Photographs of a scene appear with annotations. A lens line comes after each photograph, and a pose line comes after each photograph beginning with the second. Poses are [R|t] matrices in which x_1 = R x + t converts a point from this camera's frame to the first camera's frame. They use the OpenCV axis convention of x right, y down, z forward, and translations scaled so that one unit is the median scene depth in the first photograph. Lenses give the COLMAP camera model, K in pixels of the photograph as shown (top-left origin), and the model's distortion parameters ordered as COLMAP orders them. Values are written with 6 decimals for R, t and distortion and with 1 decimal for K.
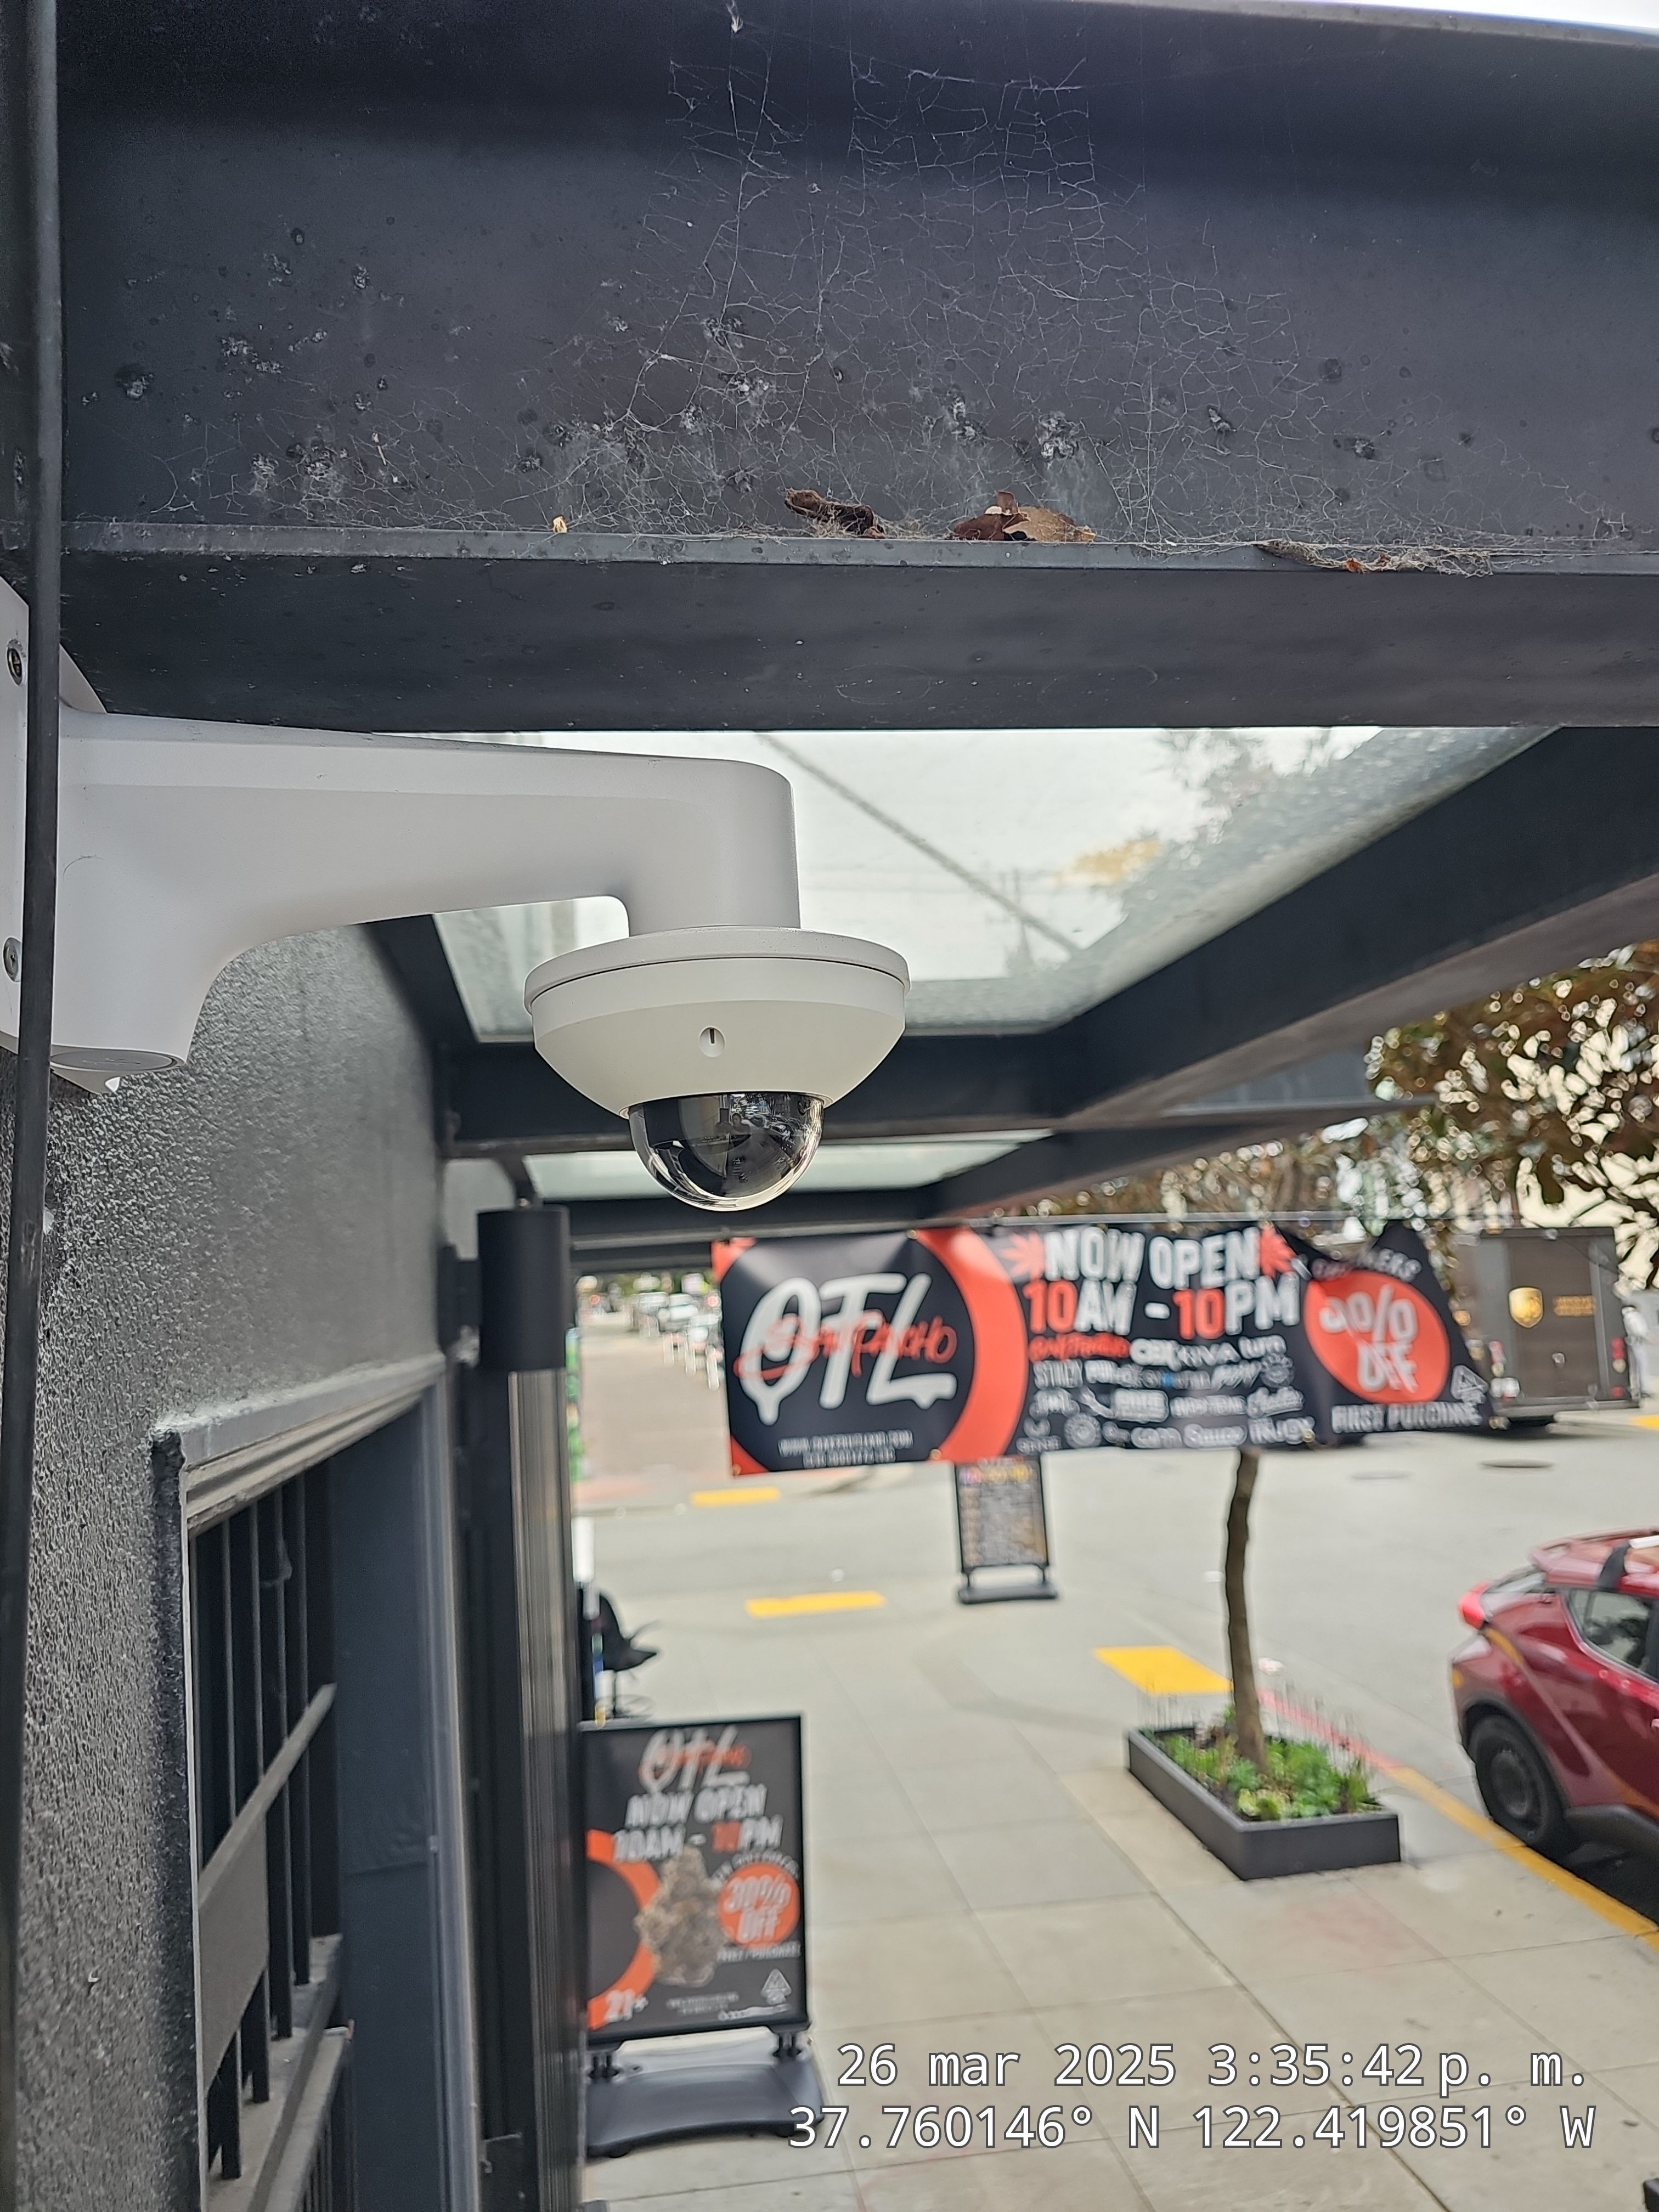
lens RADIAL K [[1460.9, 0, 829.5], [0, 1460.9, 1106.0], [0, 0, 1]] dist [0.006105, 0.001281]
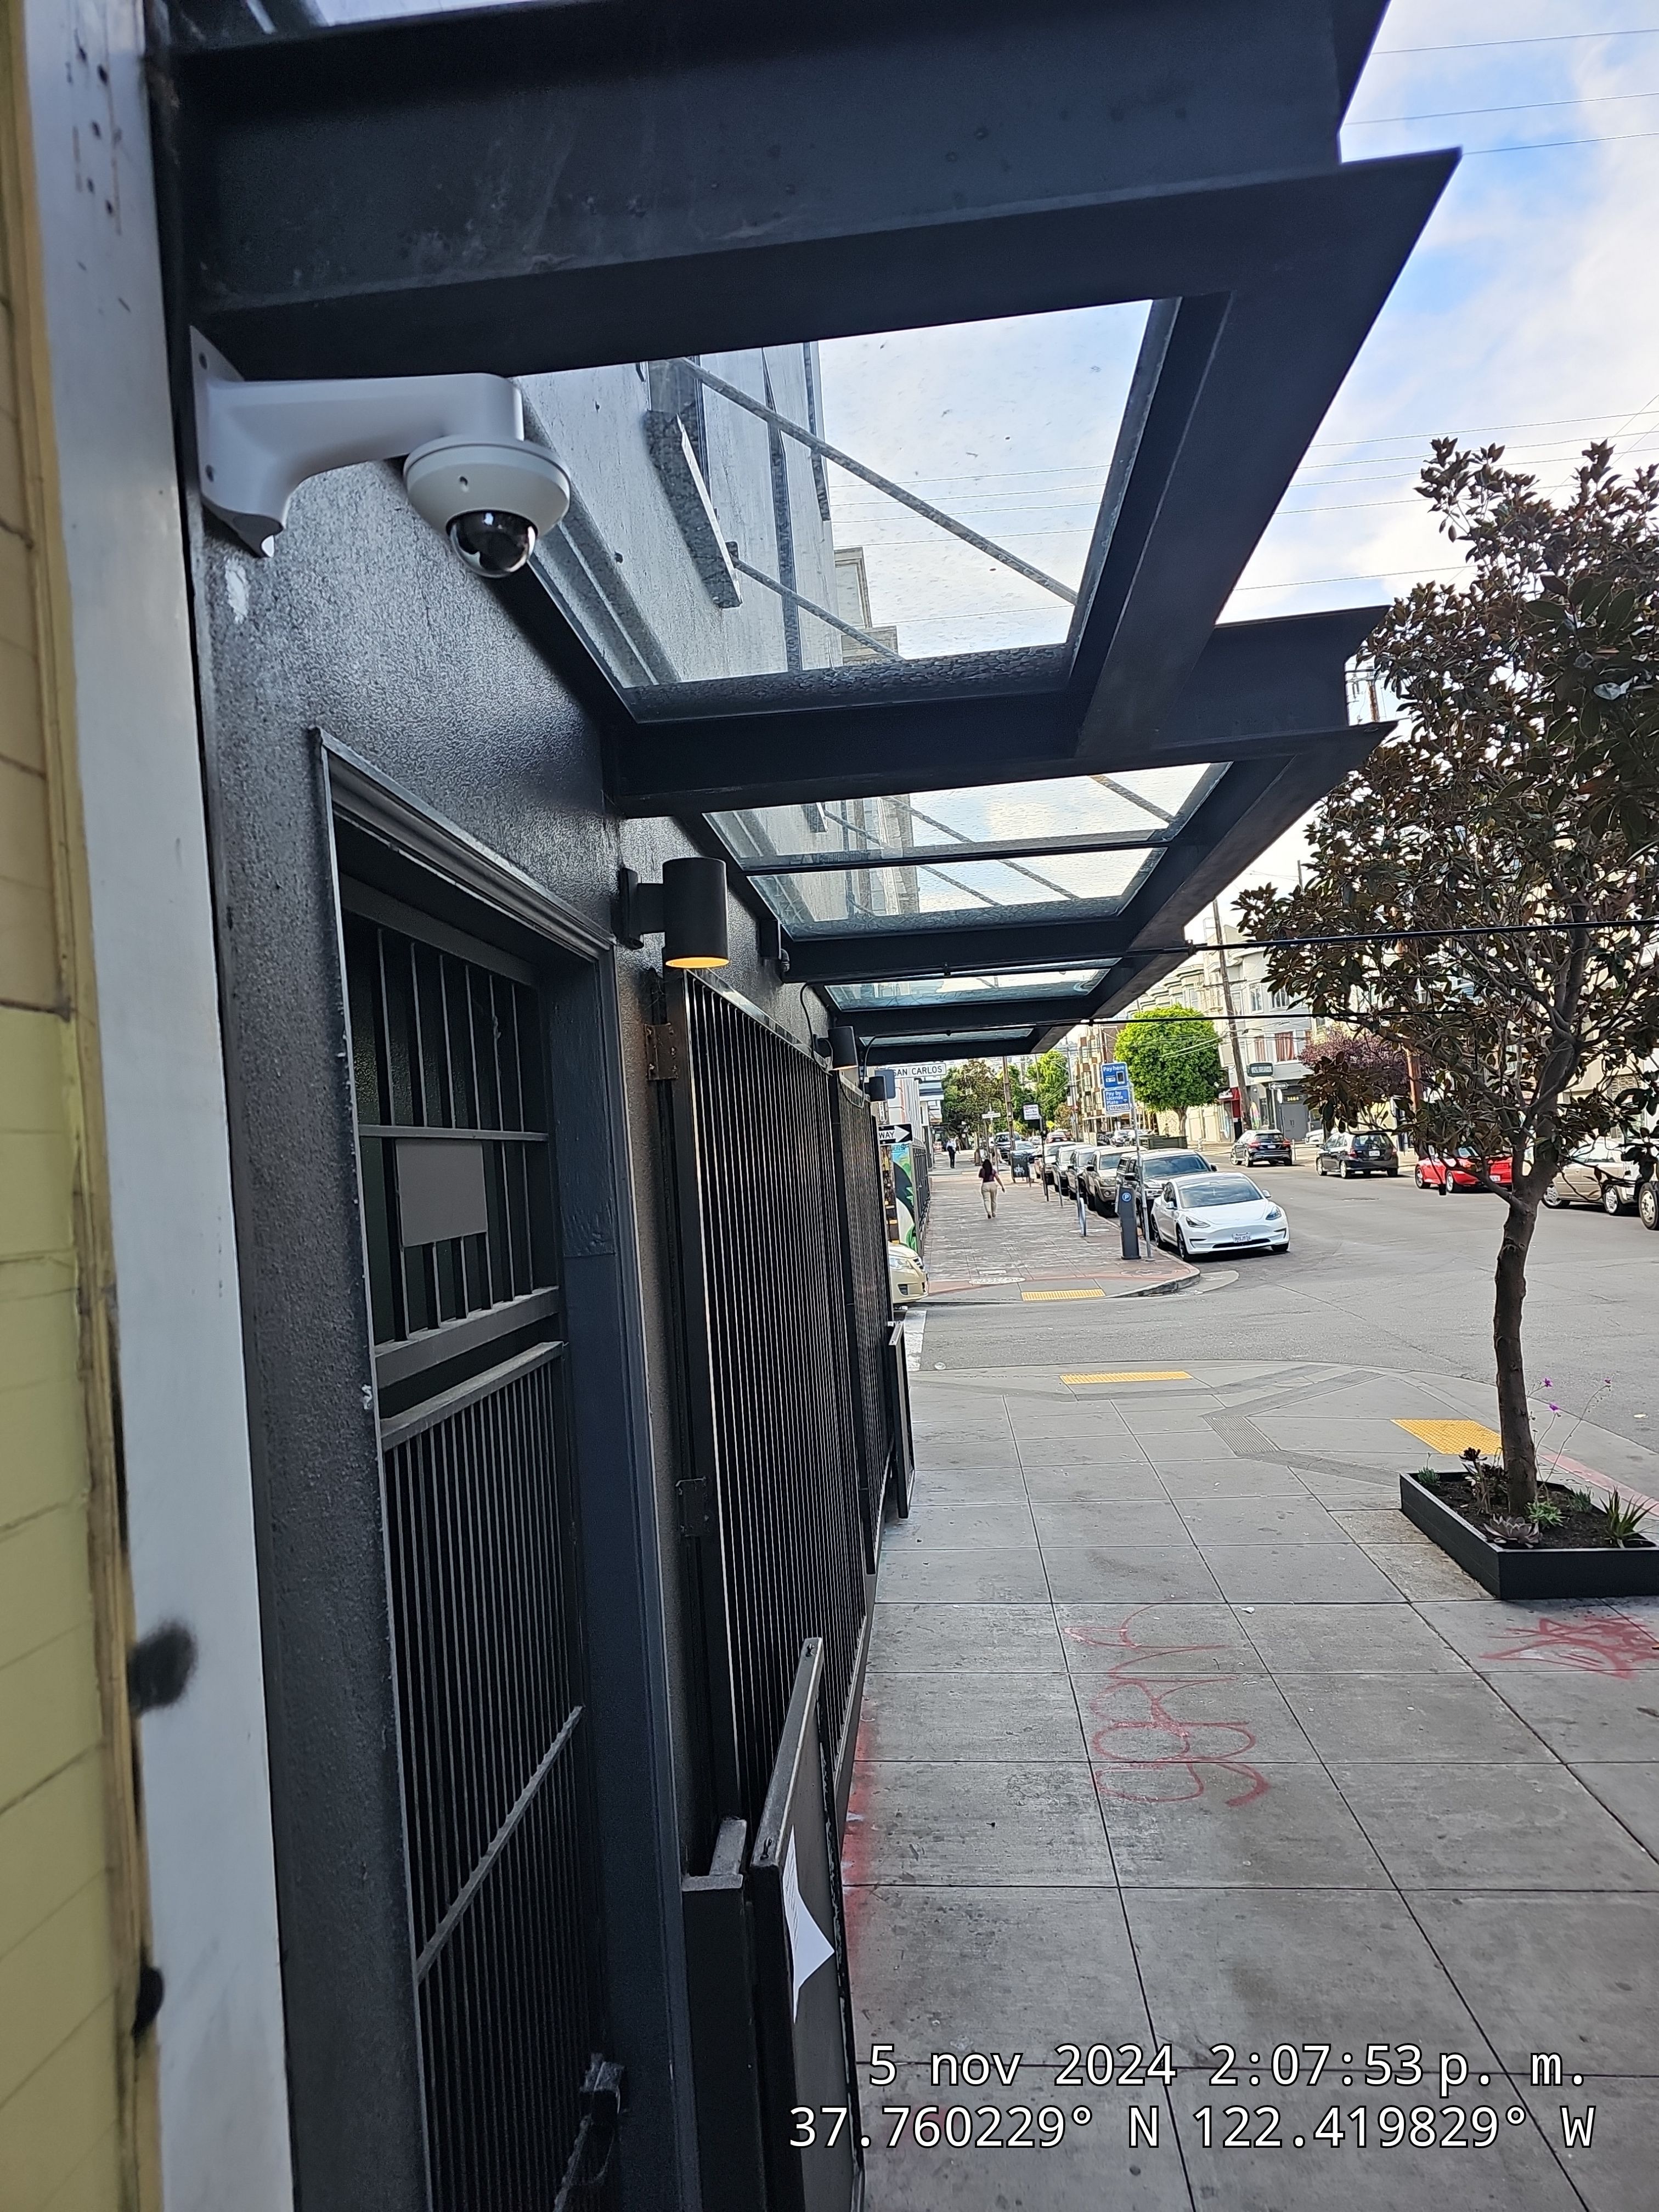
lens RADIAL K [[1460.9, 0, 829.5], [0, 1460.9, 1106.0], [0, 0, 1]] dist [0.006105, 0.001281]
pose [[0.966346, -0.007074, -0.257149, 0.088036], [0.031573, 0.995326, 0.091266, 0.061231], [0.255302, -0.096314, 0.962052, -0.103078]]
